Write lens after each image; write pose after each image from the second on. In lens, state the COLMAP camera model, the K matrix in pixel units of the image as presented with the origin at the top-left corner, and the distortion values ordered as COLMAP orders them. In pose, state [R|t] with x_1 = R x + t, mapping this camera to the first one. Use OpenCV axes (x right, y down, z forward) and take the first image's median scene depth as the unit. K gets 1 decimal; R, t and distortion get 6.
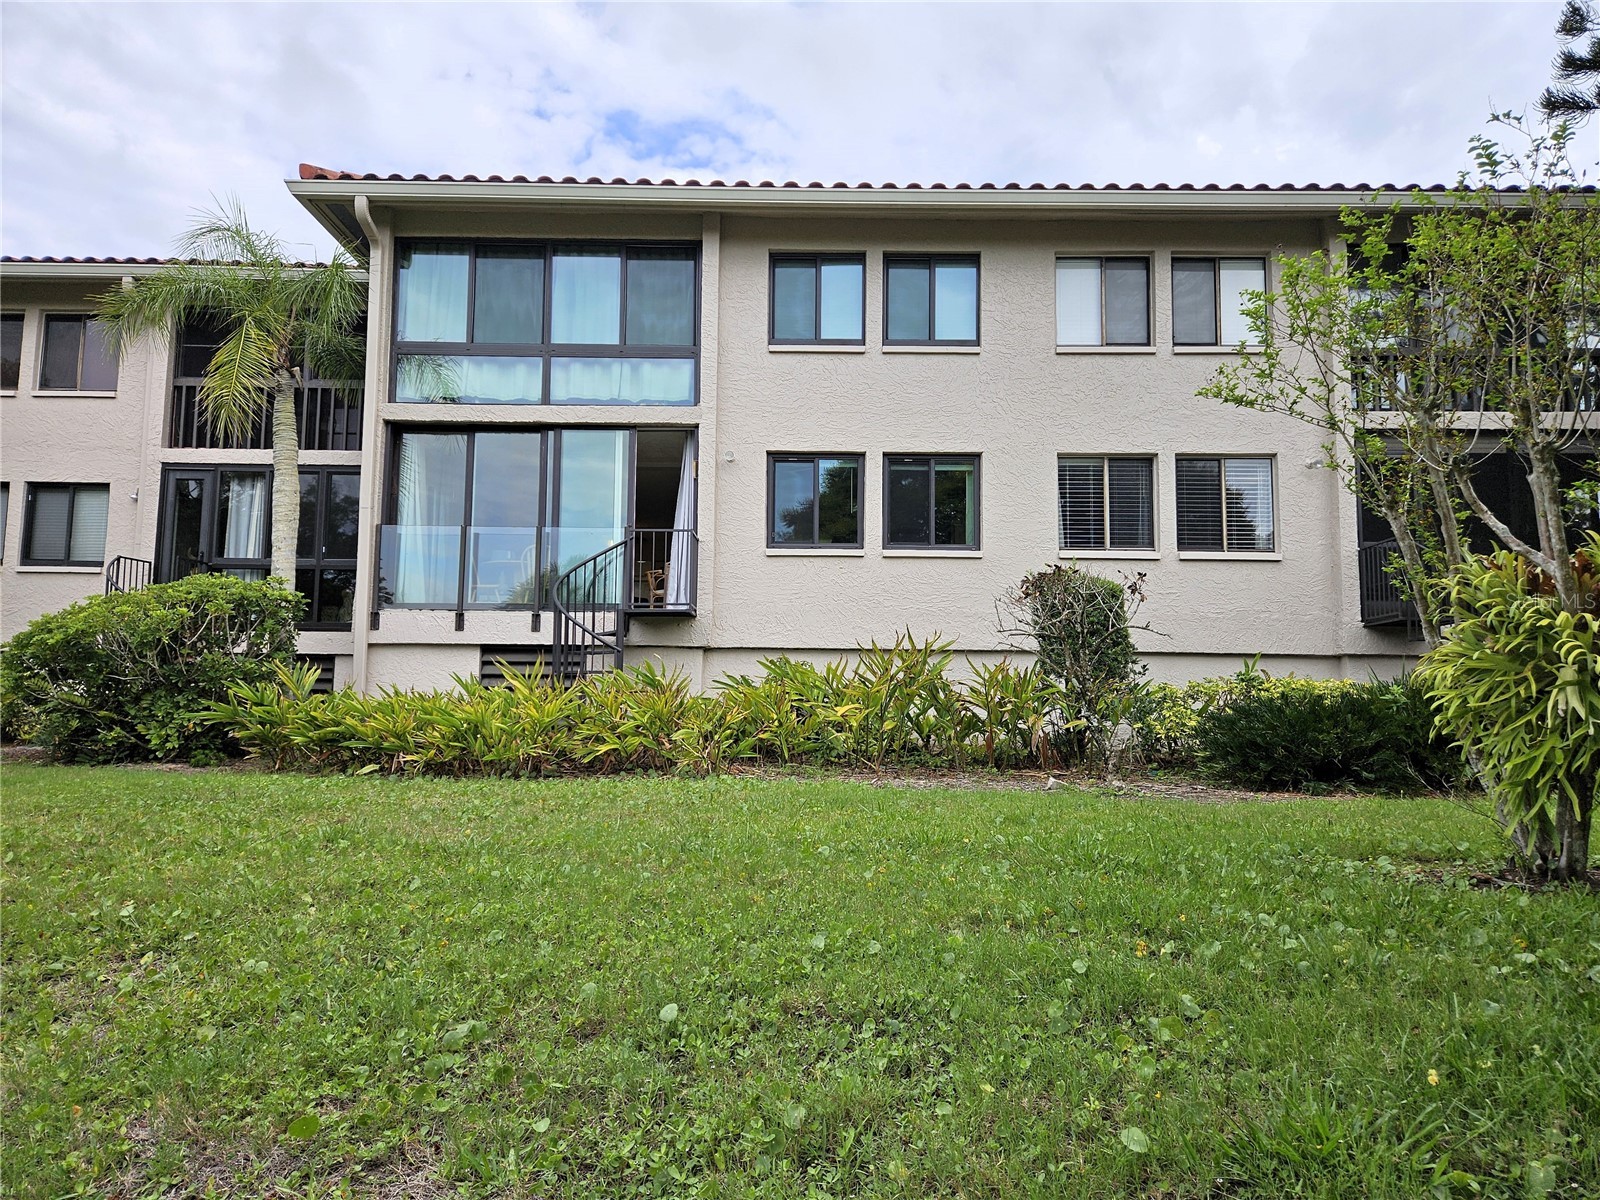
lens RADIAL K [[1085.3, 0, 800.0], [0, 1085.3, 600.0], [0, 0, 1]] dist [0.046008, -0.000924]
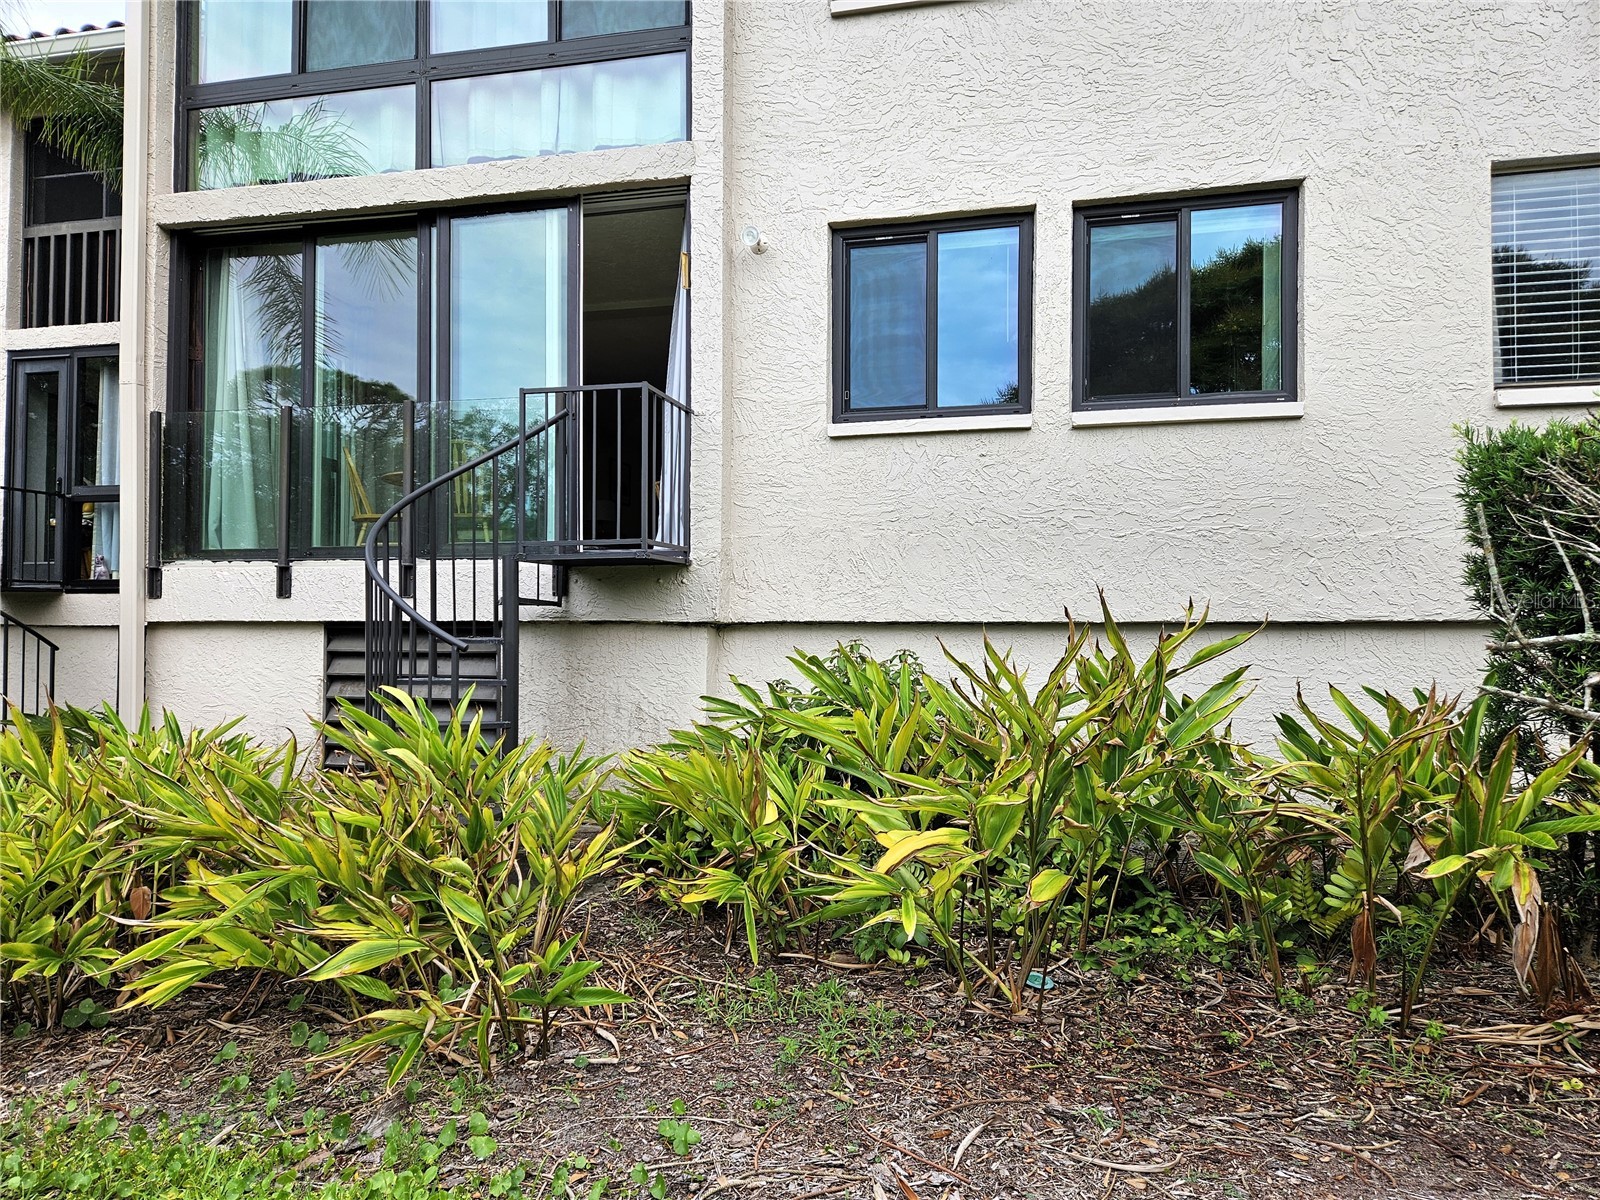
lens RADIAL K [[1085.3, 0, 800.0], [0, 1085.3, 600.0], [0, 0, 1]] dist [0.046008, -0.000924]
pose [[0.974242, -0.014875, -0.225015, 0.065994], [0.029499, 0.997654, 0.061771, 0.002467], [0.223569, -0.066818, 0.972395, 0.506677]]
